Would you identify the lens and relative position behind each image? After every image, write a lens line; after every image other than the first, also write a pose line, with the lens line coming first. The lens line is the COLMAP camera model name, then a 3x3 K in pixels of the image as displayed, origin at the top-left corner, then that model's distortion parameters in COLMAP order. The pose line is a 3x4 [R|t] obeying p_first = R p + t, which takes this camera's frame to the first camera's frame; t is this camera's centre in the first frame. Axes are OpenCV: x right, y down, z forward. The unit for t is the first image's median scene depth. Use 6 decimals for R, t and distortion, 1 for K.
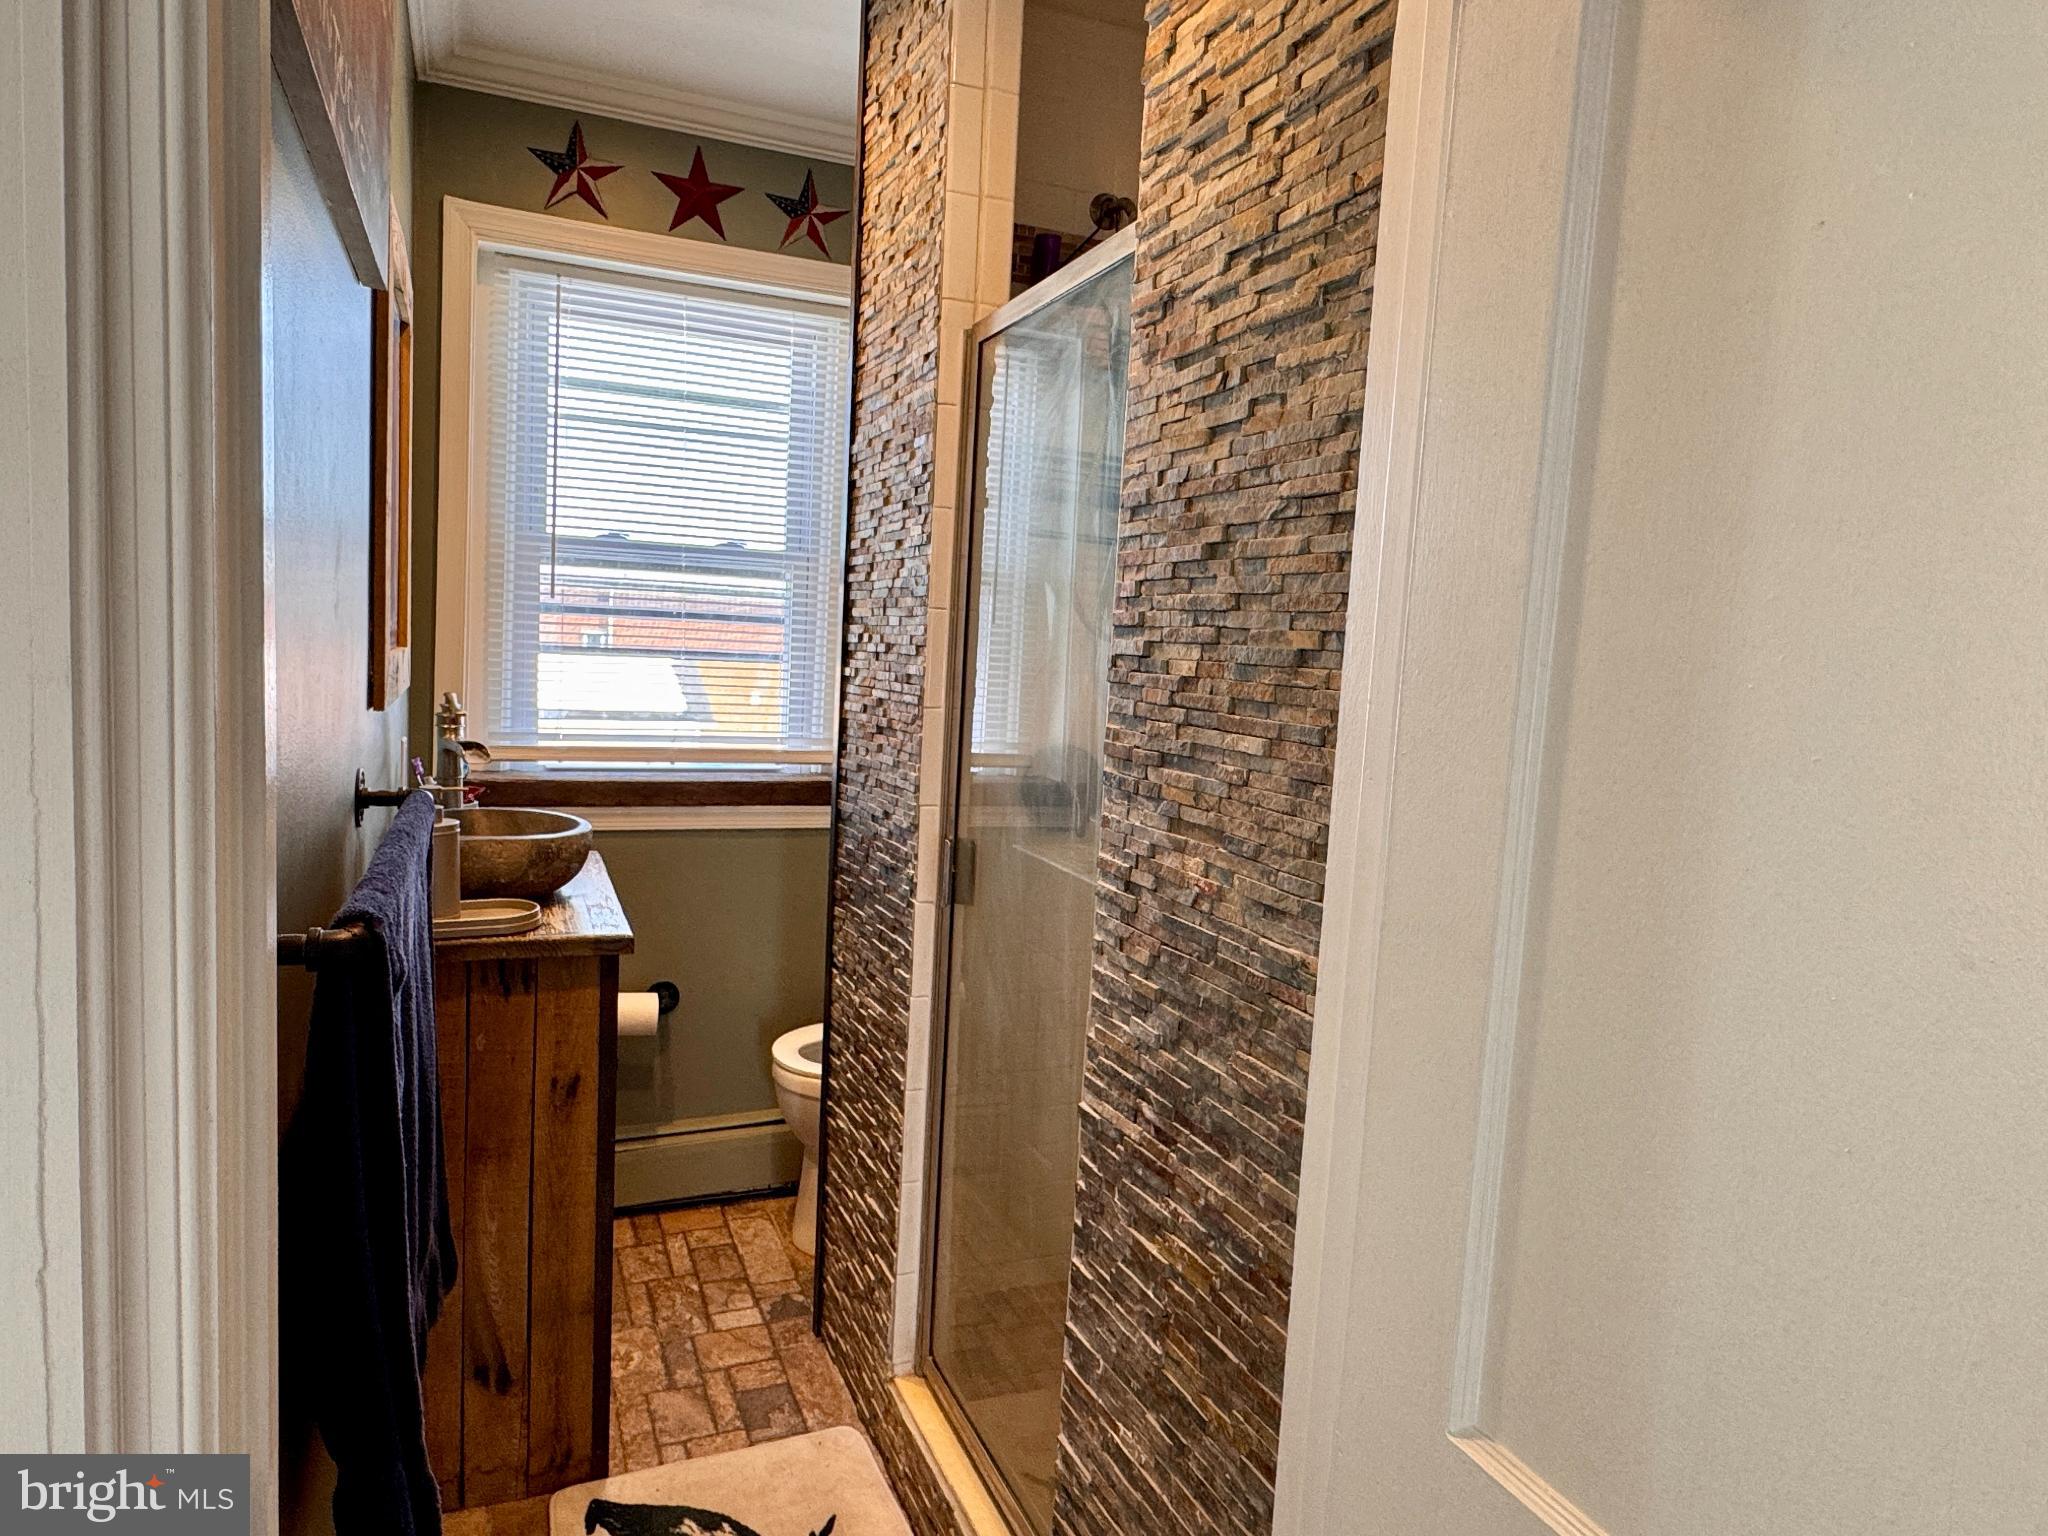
lens RADIAL K [[1237.9, 0, 1024.0], [0, 1237.9, 768.0], [0, 0, 1]] dist [-0.005661, 0.001313]
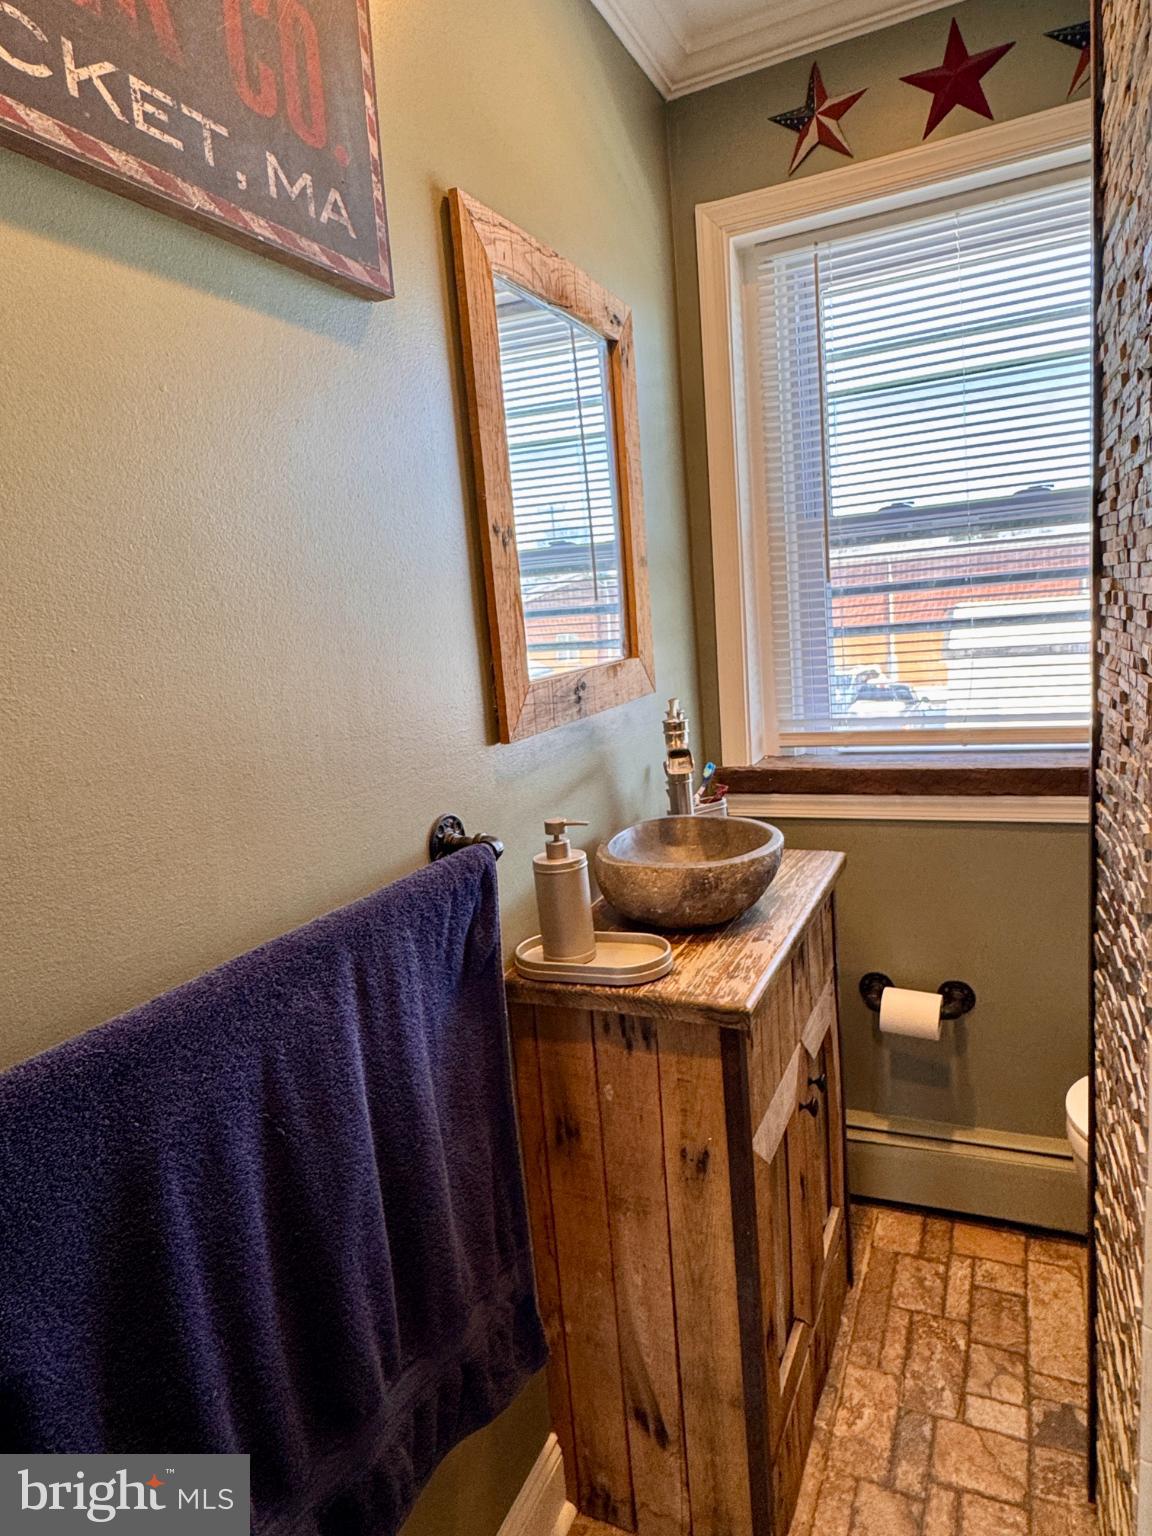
lens RADIAL K [[928.4, 0, 573.6], [0, 928.4, 759.6], [0, 0, 1]] dist [-0.005661, 0.001313]
pose [[0.654235, 0.012069, -0.756195, 0.050818], [0.043535, 0.997614, 0.053587, -0.048514], [0.755037, -0.067979, 0.652149, 0.378670]]
